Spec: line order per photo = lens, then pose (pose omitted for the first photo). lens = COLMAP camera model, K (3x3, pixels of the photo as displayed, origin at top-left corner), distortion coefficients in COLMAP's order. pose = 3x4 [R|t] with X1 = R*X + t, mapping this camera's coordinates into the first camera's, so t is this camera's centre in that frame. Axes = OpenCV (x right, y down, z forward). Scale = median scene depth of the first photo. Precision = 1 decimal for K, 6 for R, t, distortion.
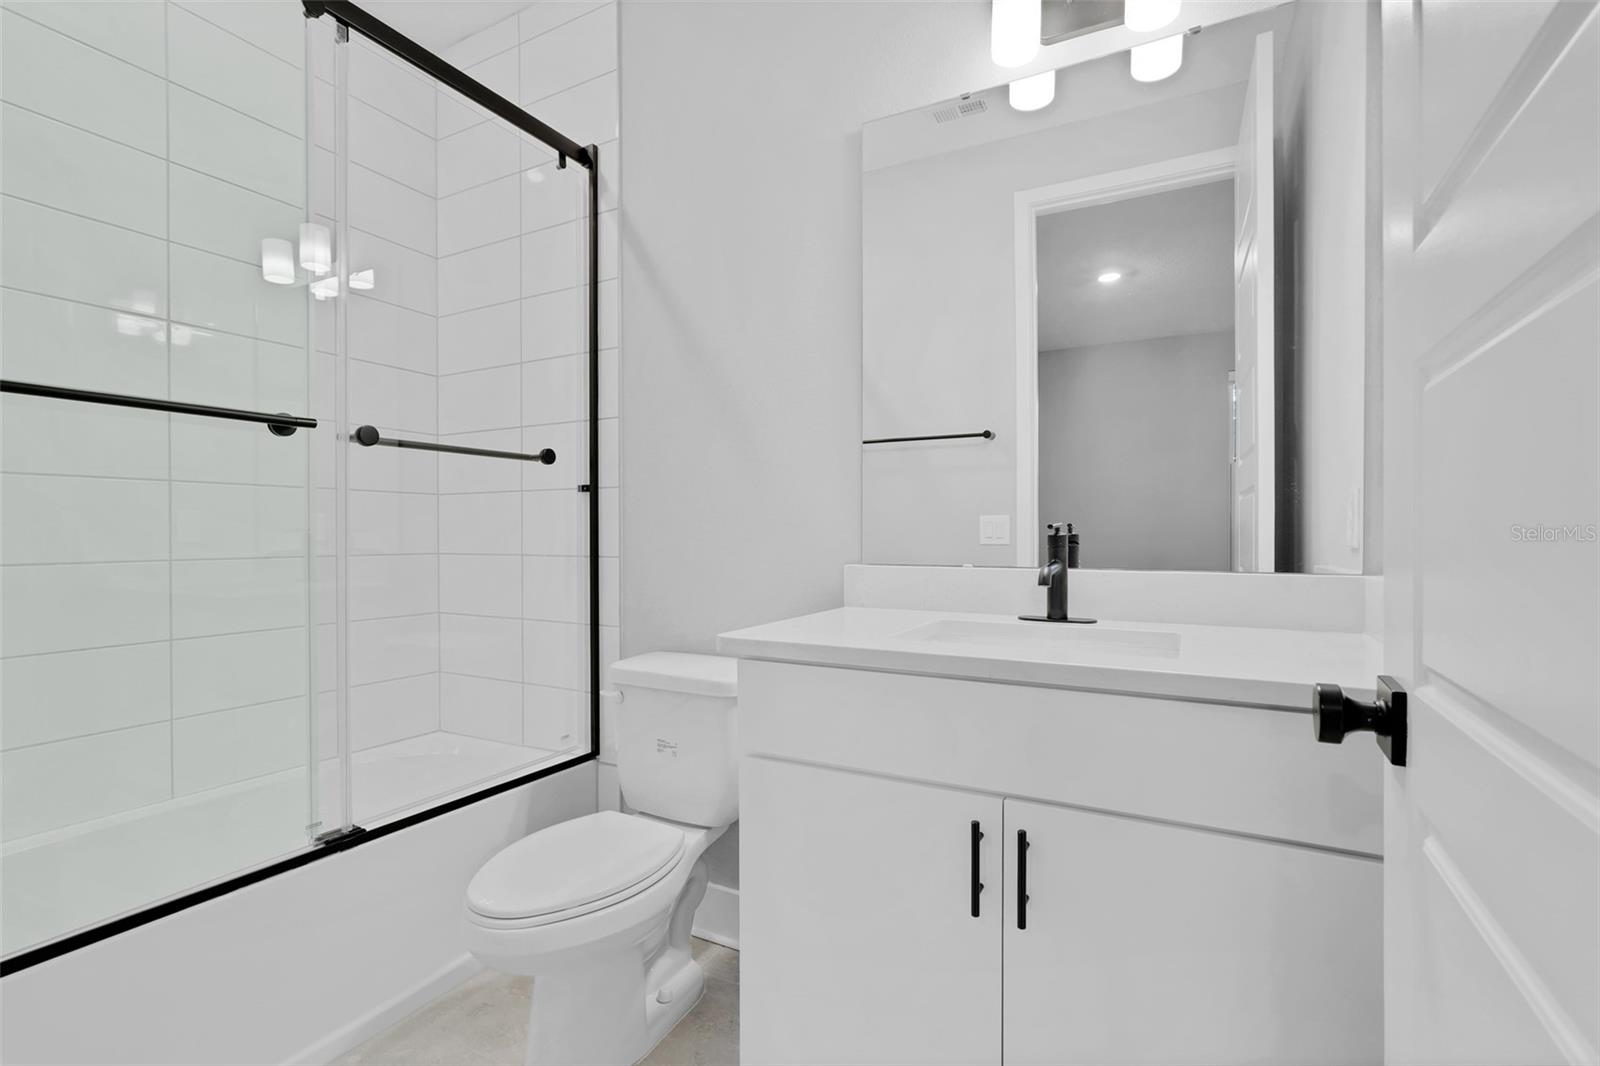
lens RADIAL K [[719.4, 0, 800.0], [0, 719.4, 533.0], [0, 0, 1]] dist [-0.001621, 0.000115]
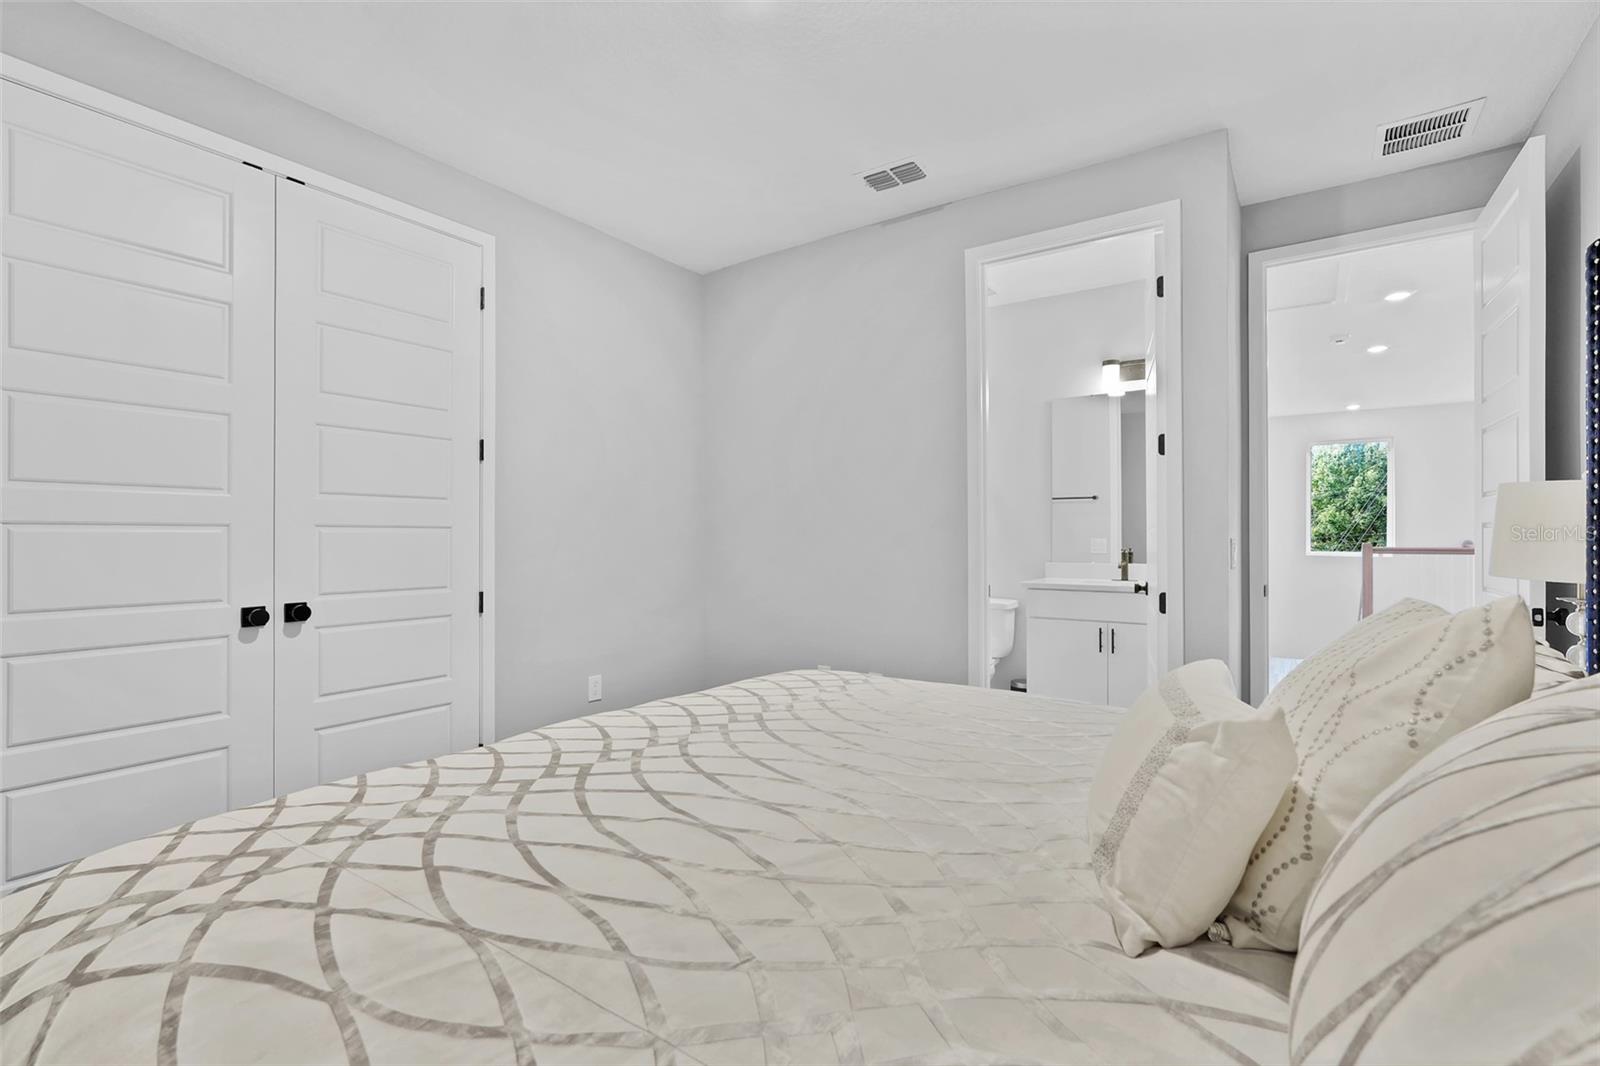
lens RADIAL K [[719.4, 0, 800.0], [0, 719.4, 533.0], [0, 0, 1]] dist [-0.001621, 0.000115]
pose [[0.993772, 0.002264, -0.111409, -0.637403], [-0.002177, 0.999997, 0.000898, -0.074830], [0.111410, -0.000650, 0.993774, -2.070274]]
